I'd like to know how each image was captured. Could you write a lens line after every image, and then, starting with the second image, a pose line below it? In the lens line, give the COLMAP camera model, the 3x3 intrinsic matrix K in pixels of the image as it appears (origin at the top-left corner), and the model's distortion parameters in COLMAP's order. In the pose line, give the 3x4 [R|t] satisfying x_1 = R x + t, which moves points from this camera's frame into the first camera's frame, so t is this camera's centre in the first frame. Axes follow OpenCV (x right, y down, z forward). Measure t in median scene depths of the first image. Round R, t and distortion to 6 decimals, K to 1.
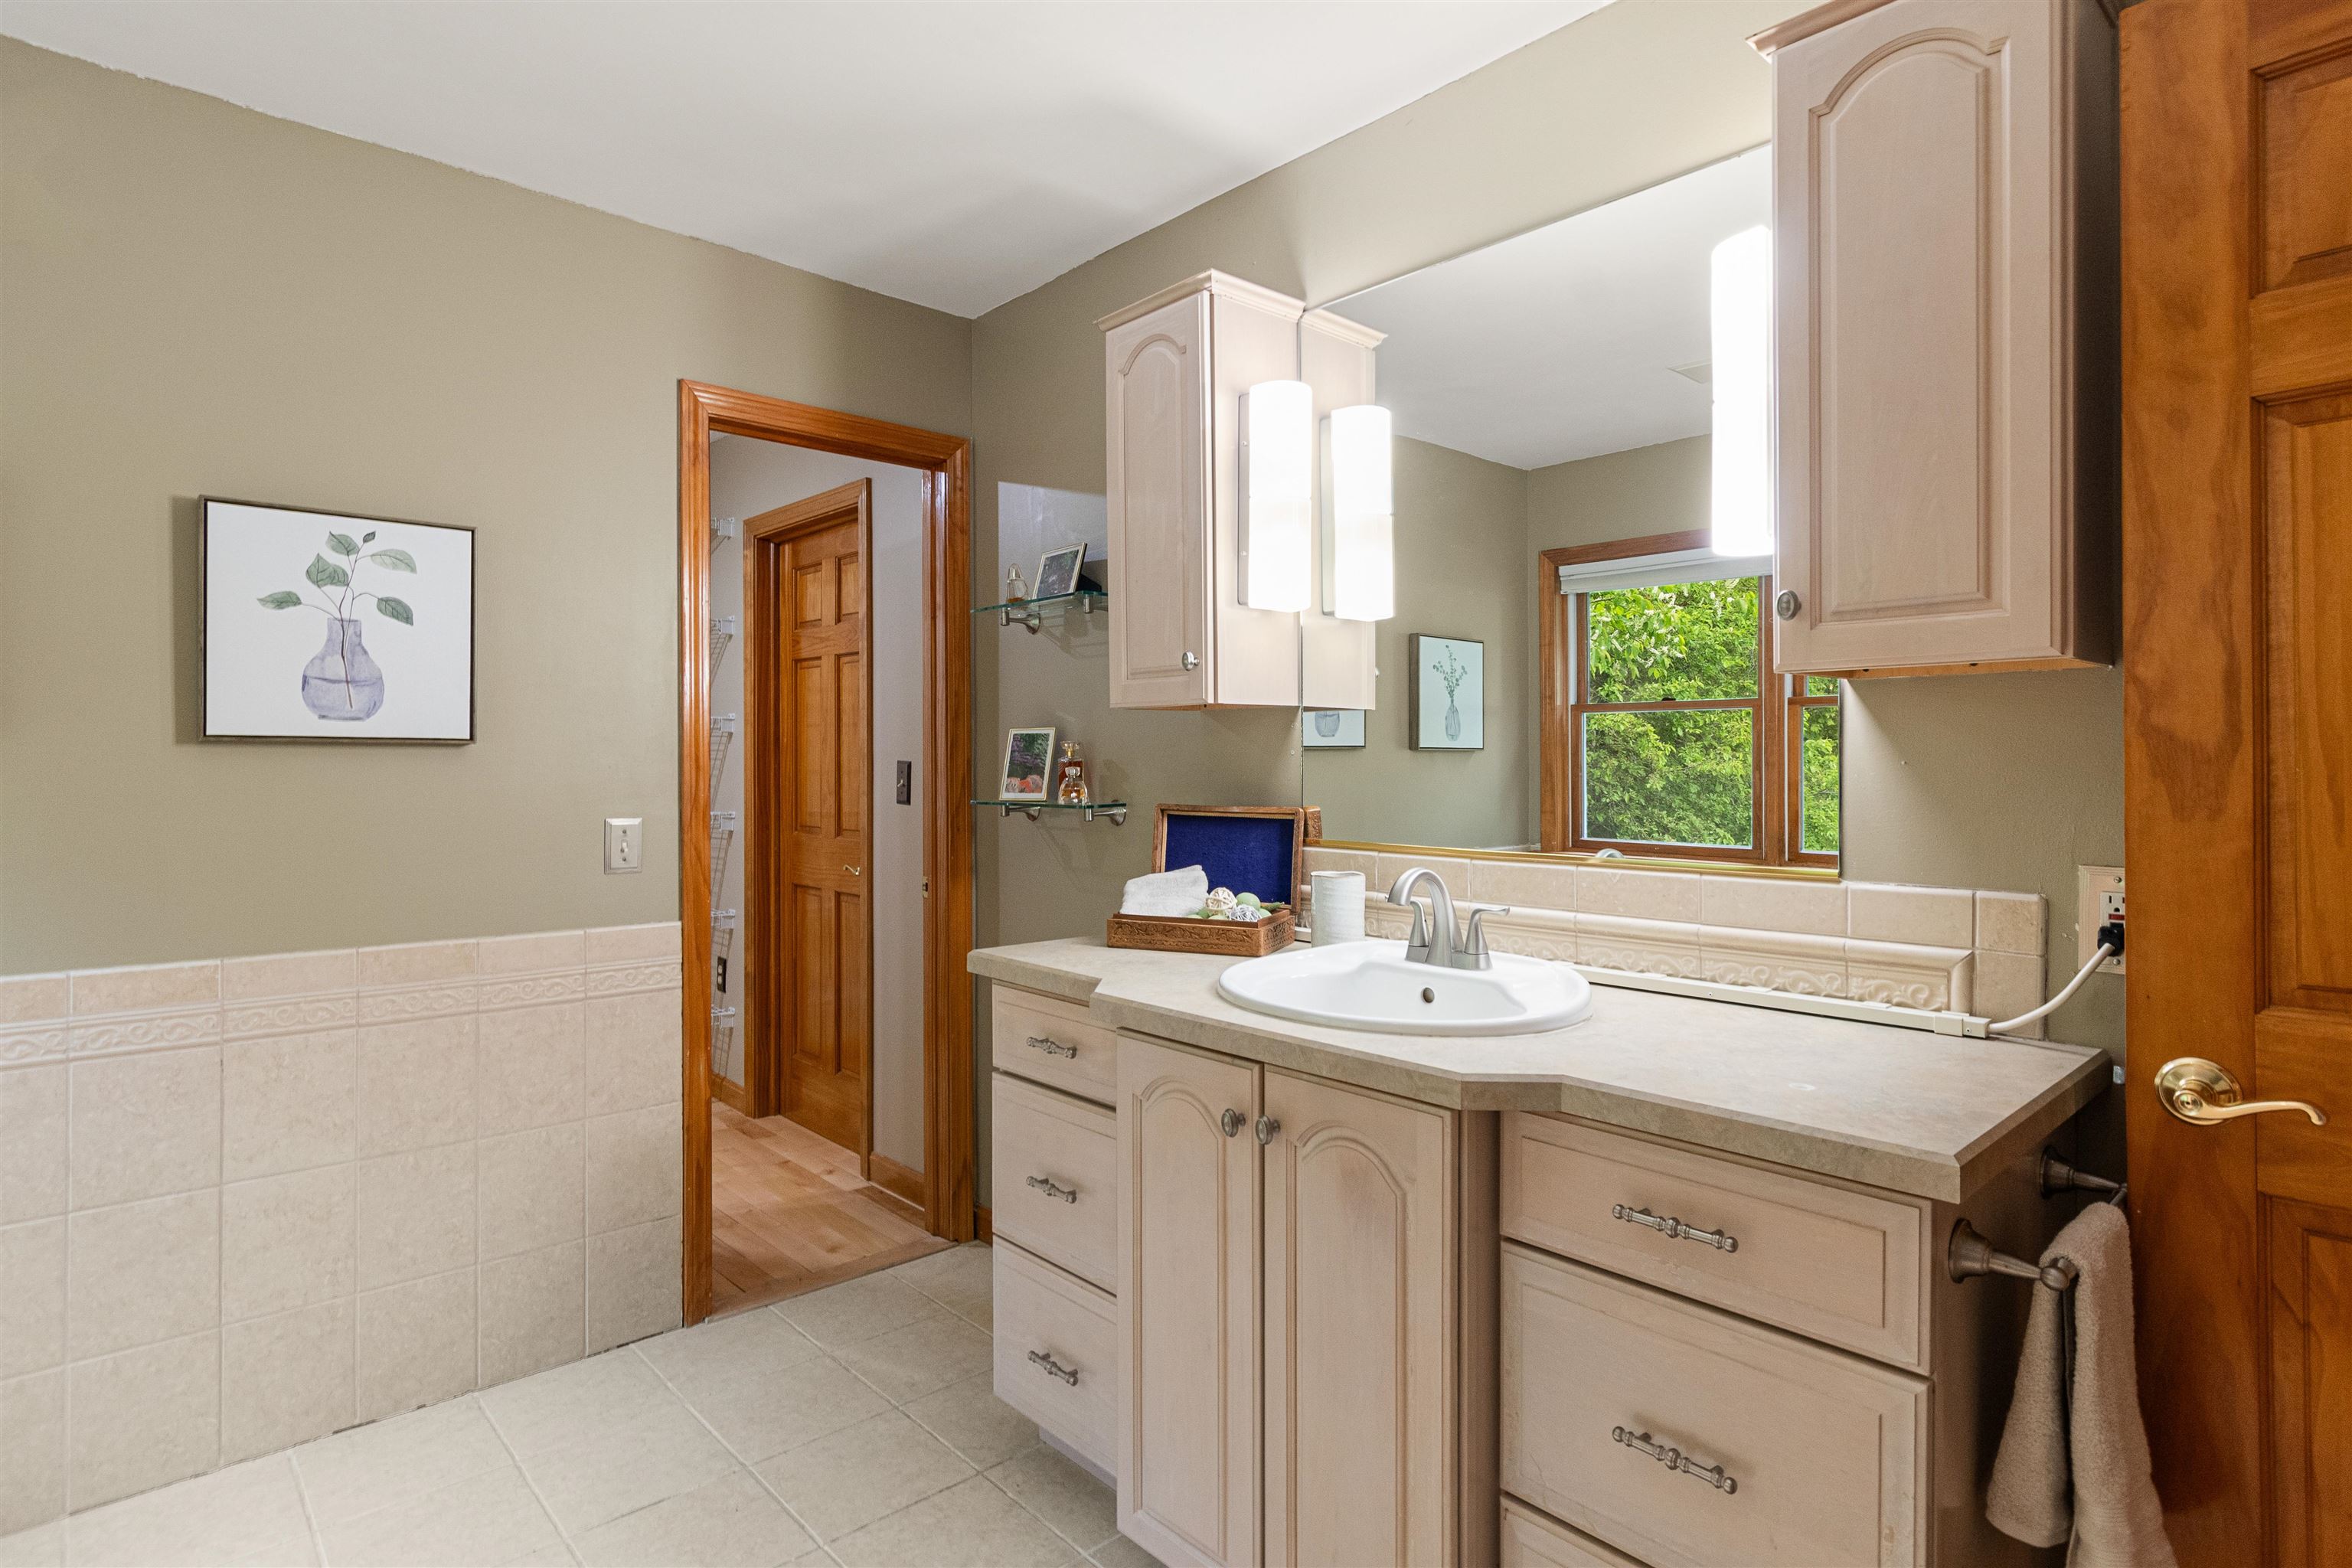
lens RADIAL K [[1220.3, 0, 1174.9], [0, 1220.3, 757.0], [0, 0, 1]] dist [-0.003101, -0.000562]
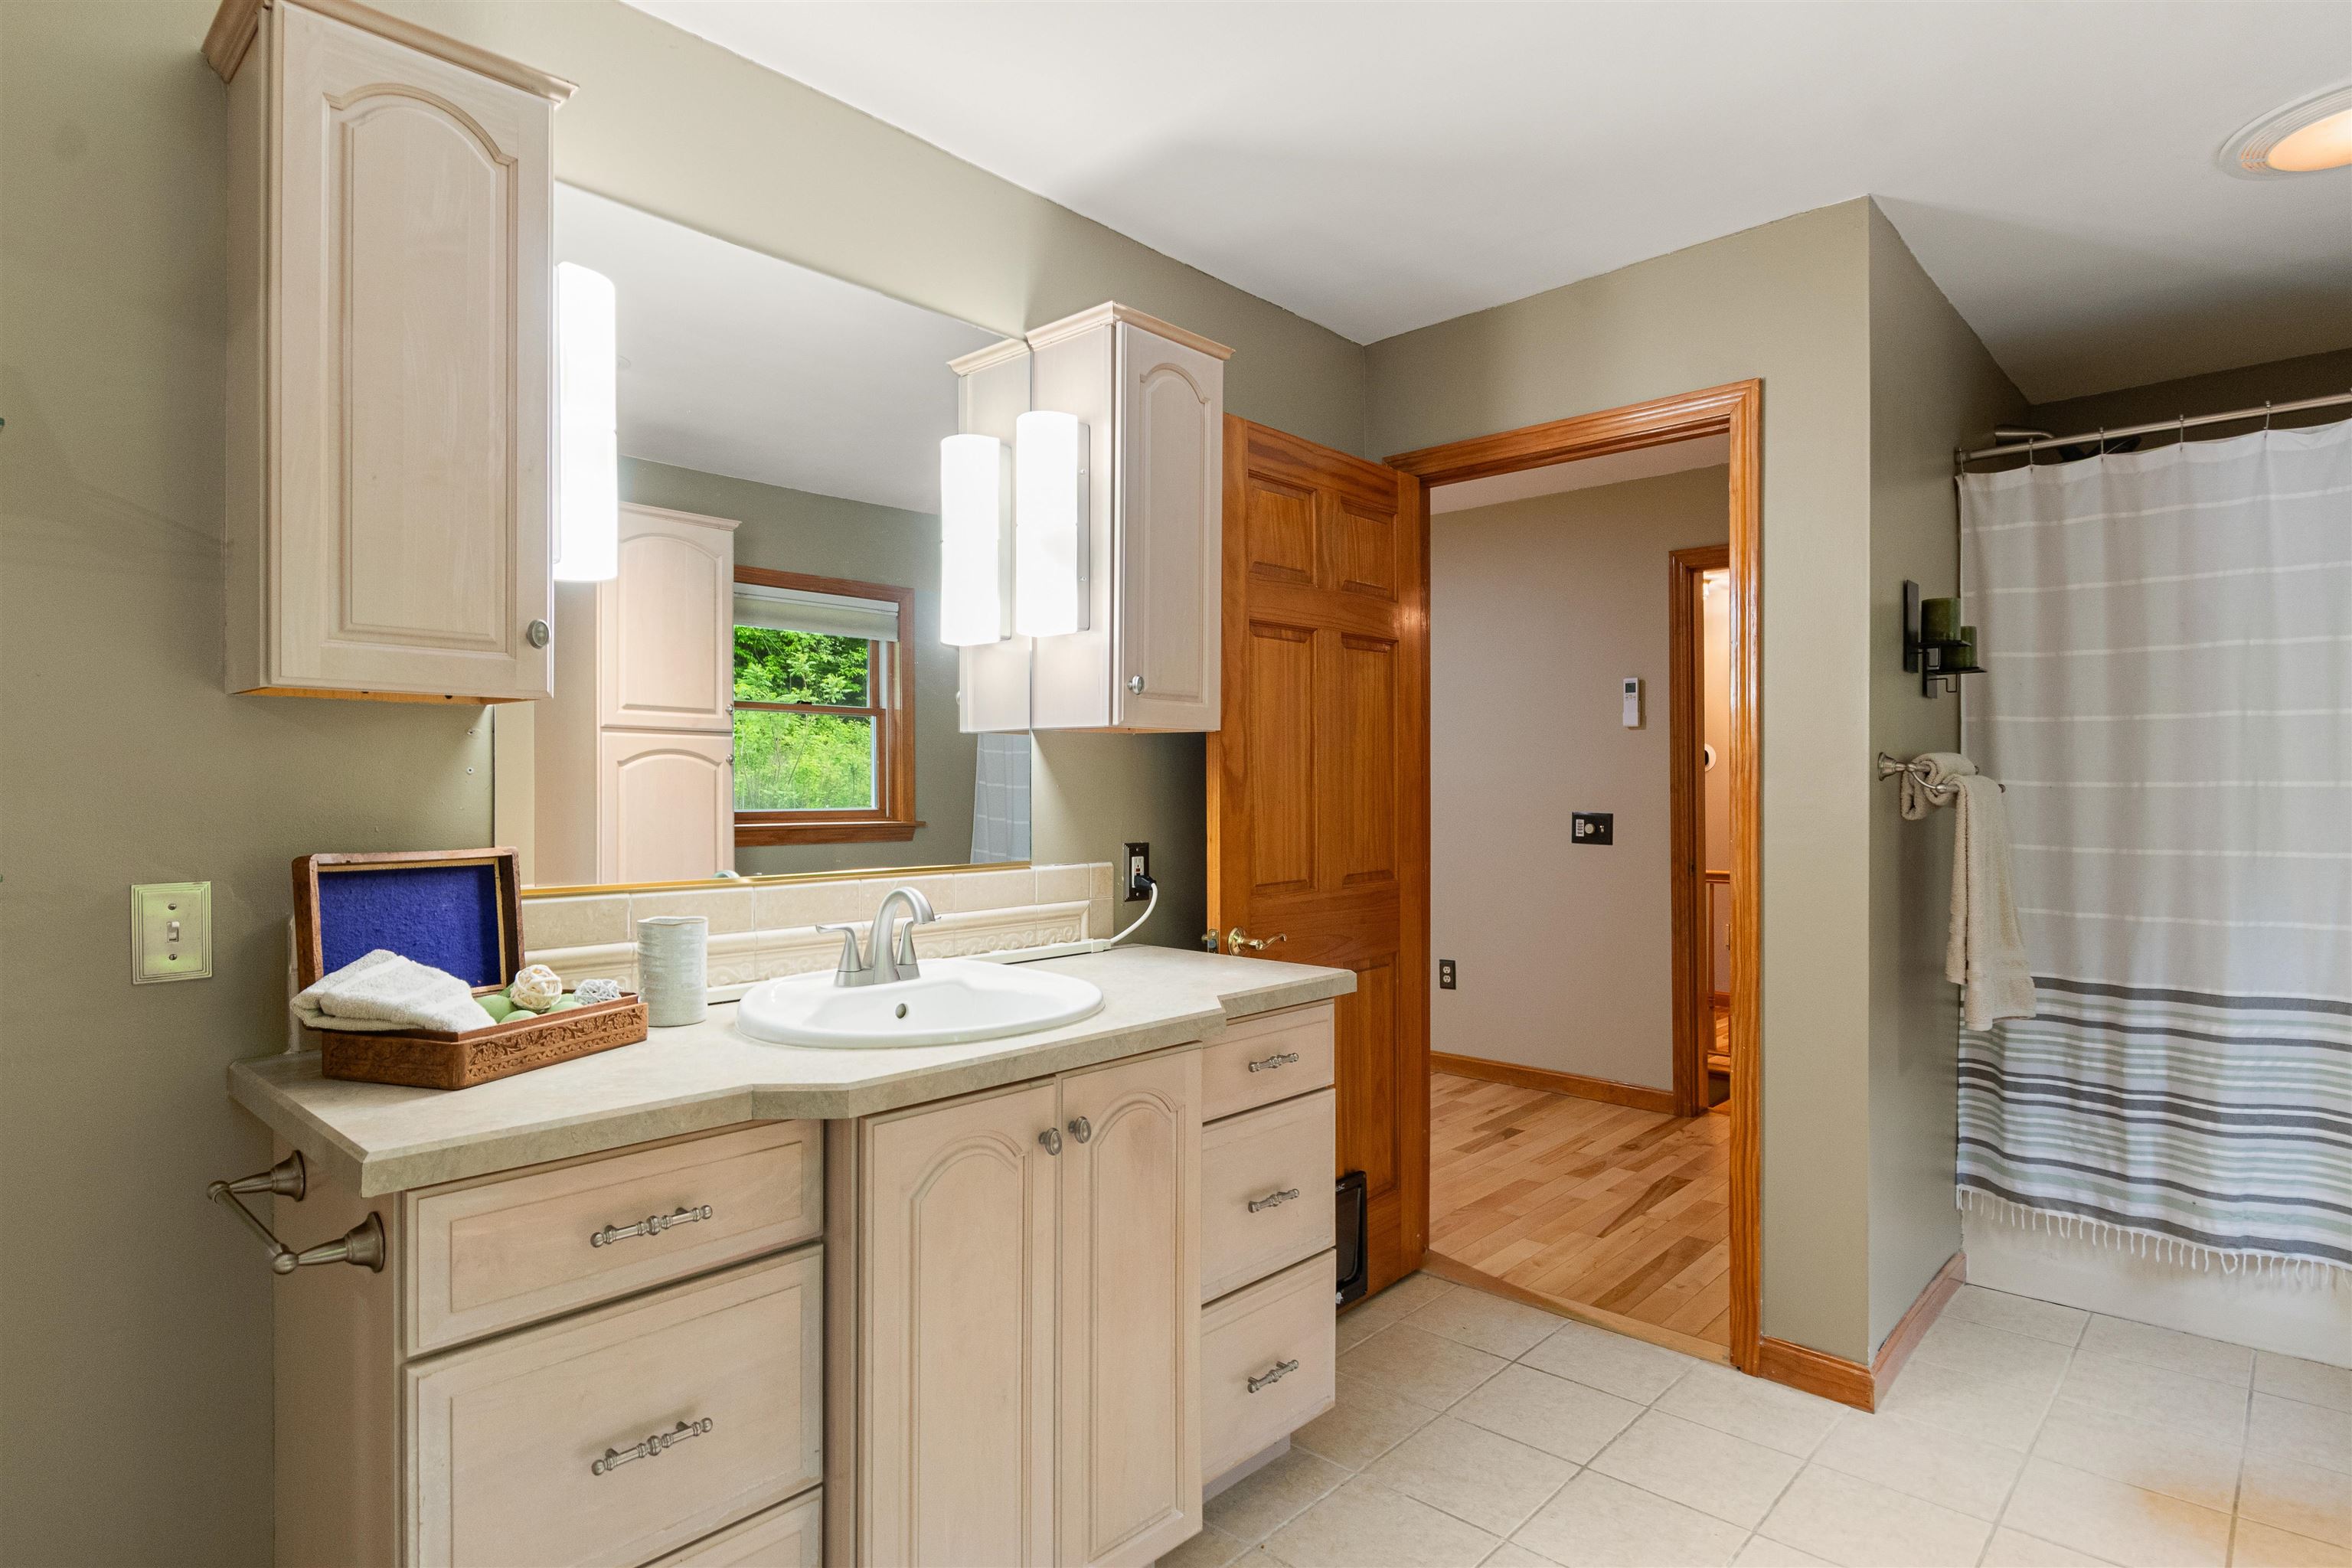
lens RADIAL K [[1240.3, 0, 1176.0], [0, 1240.3, 784.0], [0, 0, 1]] dist [0.000103, -0.000114]
pose [[-0.086173, 0.005702, 0.996264, -0.956227], [-0.000793, 0.999983, -0.005792, 0.010668], [-0.996280, -0.001290, -0.086167, 0.957615]]
